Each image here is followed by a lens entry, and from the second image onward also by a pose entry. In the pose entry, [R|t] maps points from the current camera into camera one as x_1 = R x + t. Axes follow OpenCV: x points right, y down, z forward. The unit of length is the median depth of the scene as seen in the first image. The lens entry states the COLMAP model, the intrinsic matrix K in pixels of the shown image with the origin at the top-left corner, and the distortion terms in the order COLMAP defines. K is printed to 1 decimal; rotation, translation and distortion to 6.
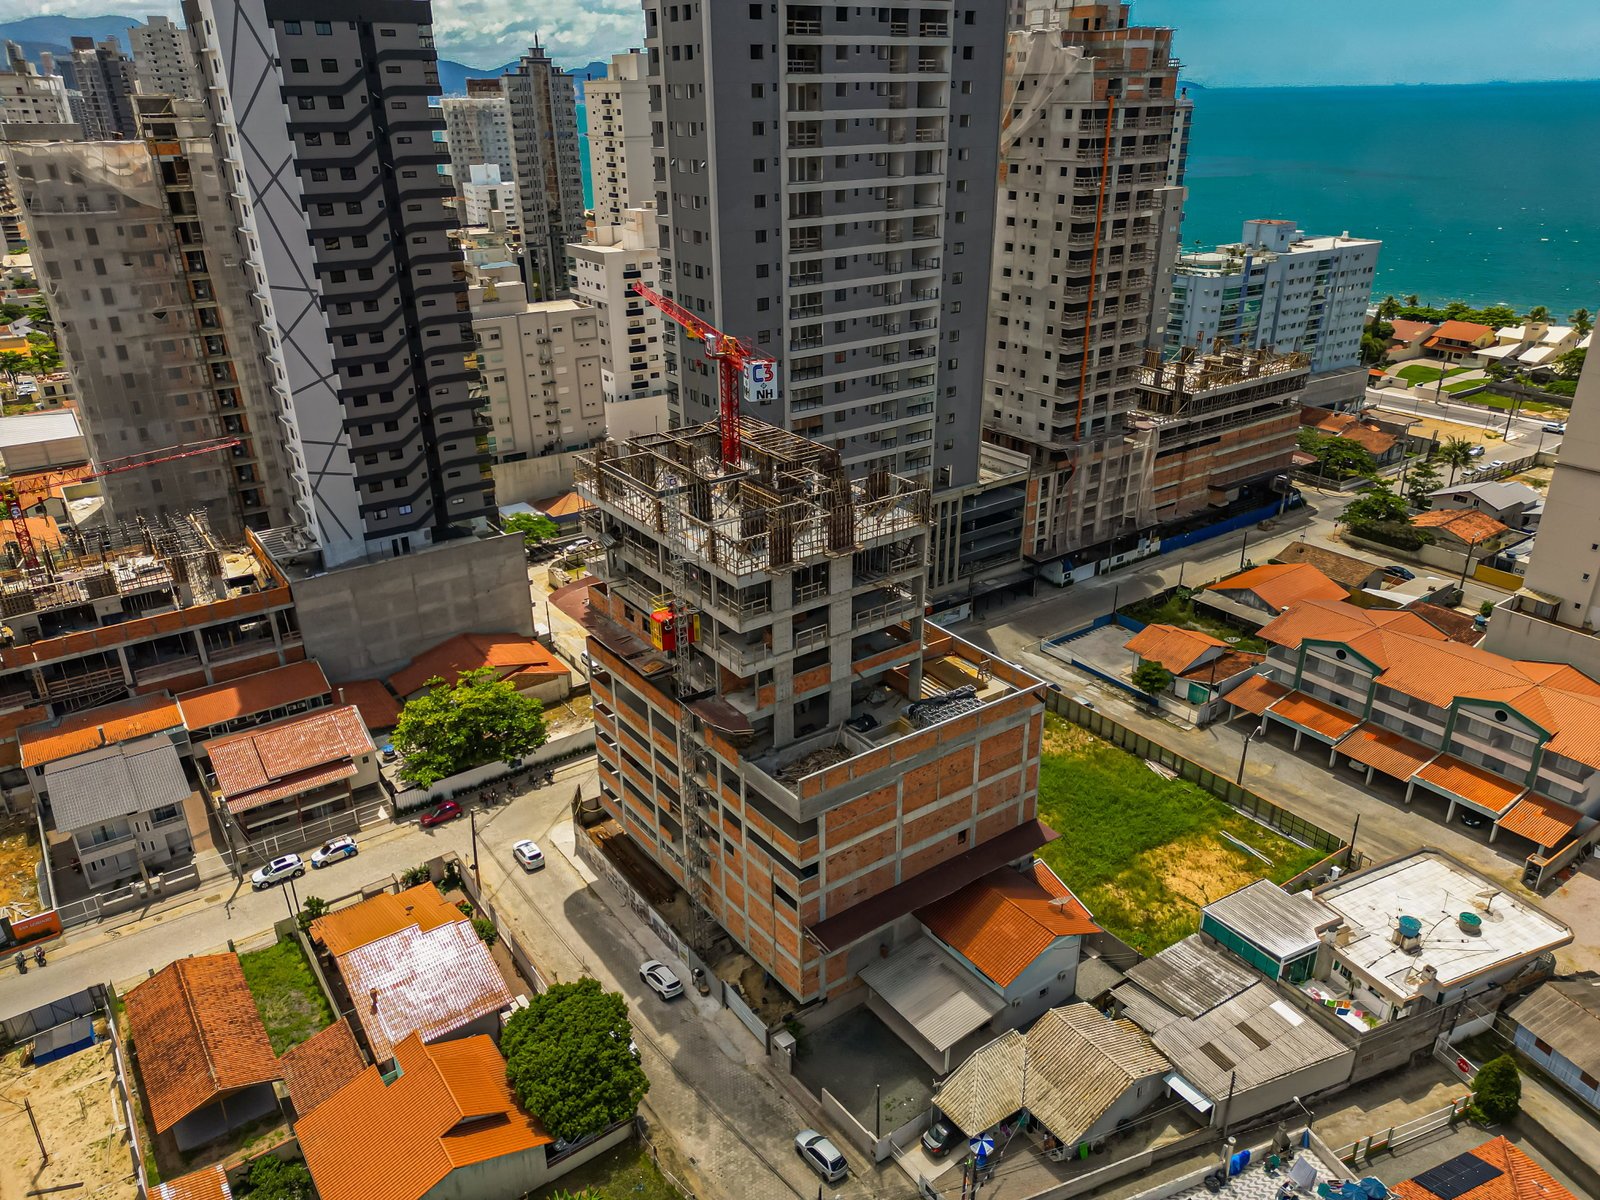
lens RADIAL K [[1118.0, 0, 802.5], [0, 1118.0, 600.2], [0, 0, 1]] dist [0.062595, -0.054877]
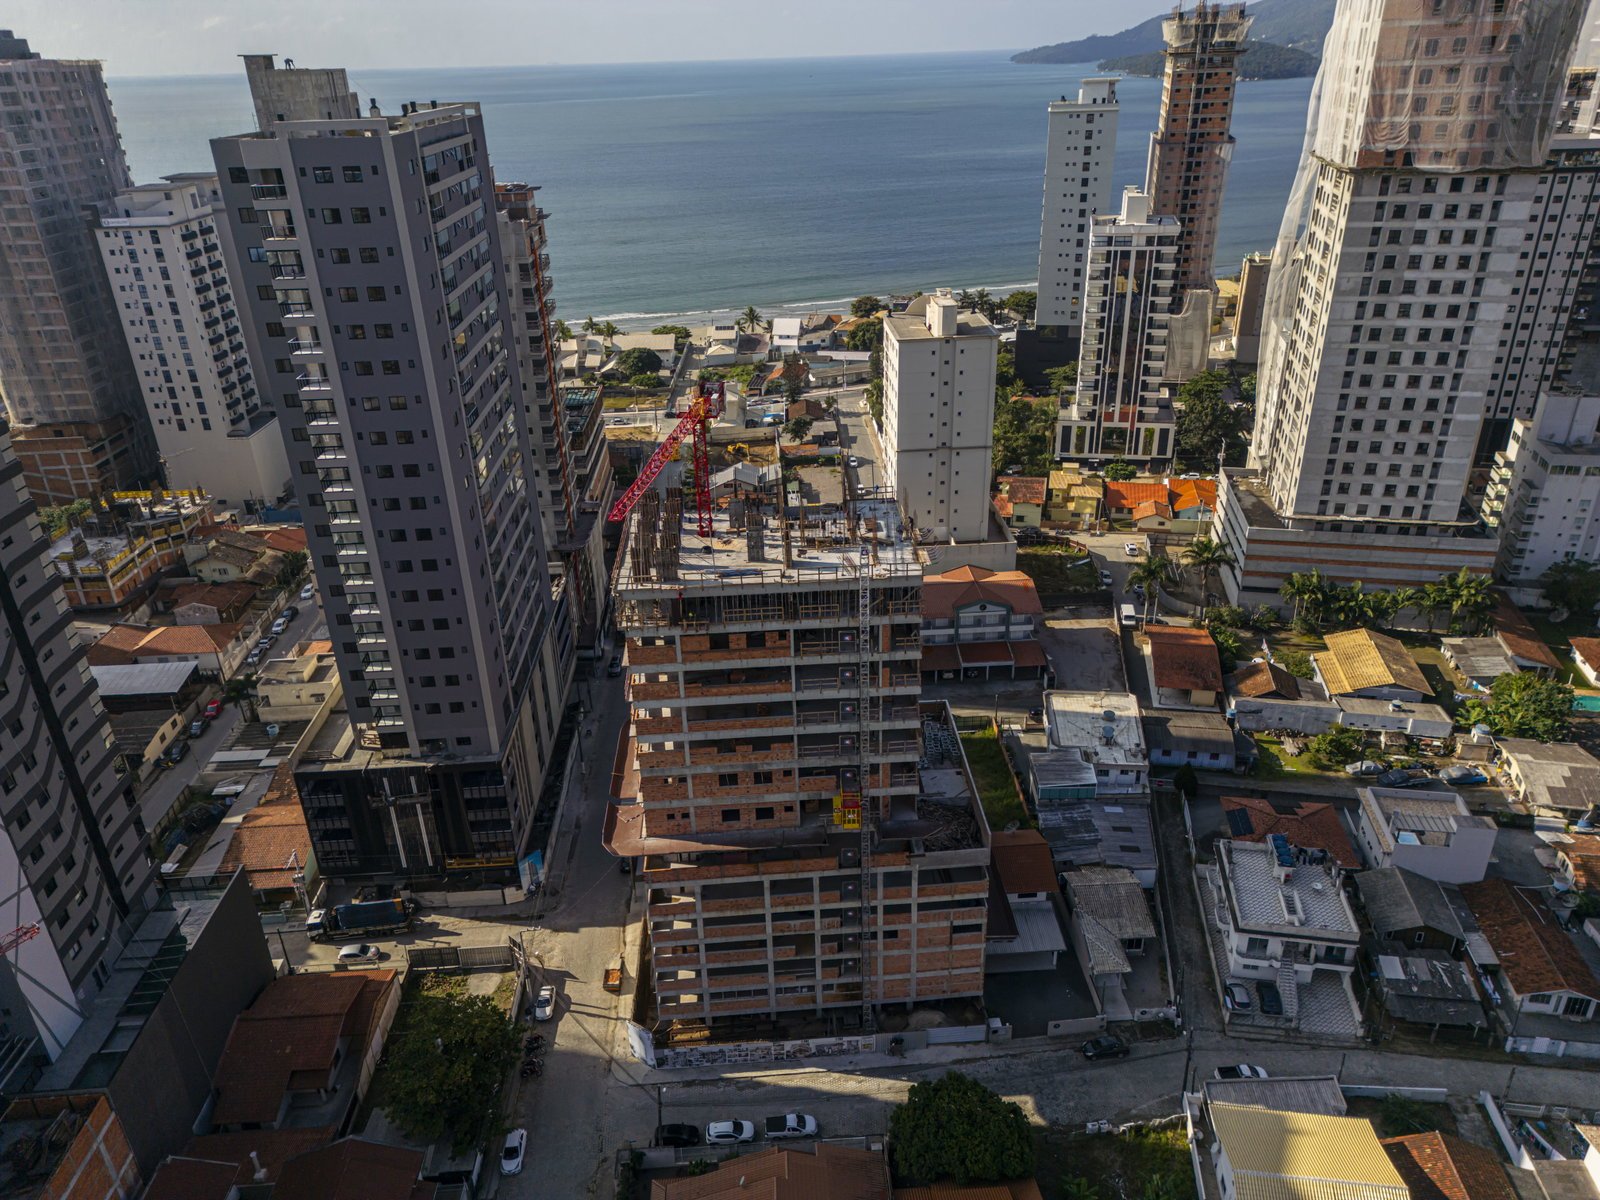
lens RADIAL K [[1118.0, 0, 797.7], [0, 1118.0, 593.0], [0, 0, 1]] dist [0.062595, -0.054877]
pose [[0.538263, -0.368005, 0.758186, -0.528941], [0.365969, 0.912444, 0.183064, -0.221350], [-0.759171, 0.178936, 0.625813, 0.138648]]
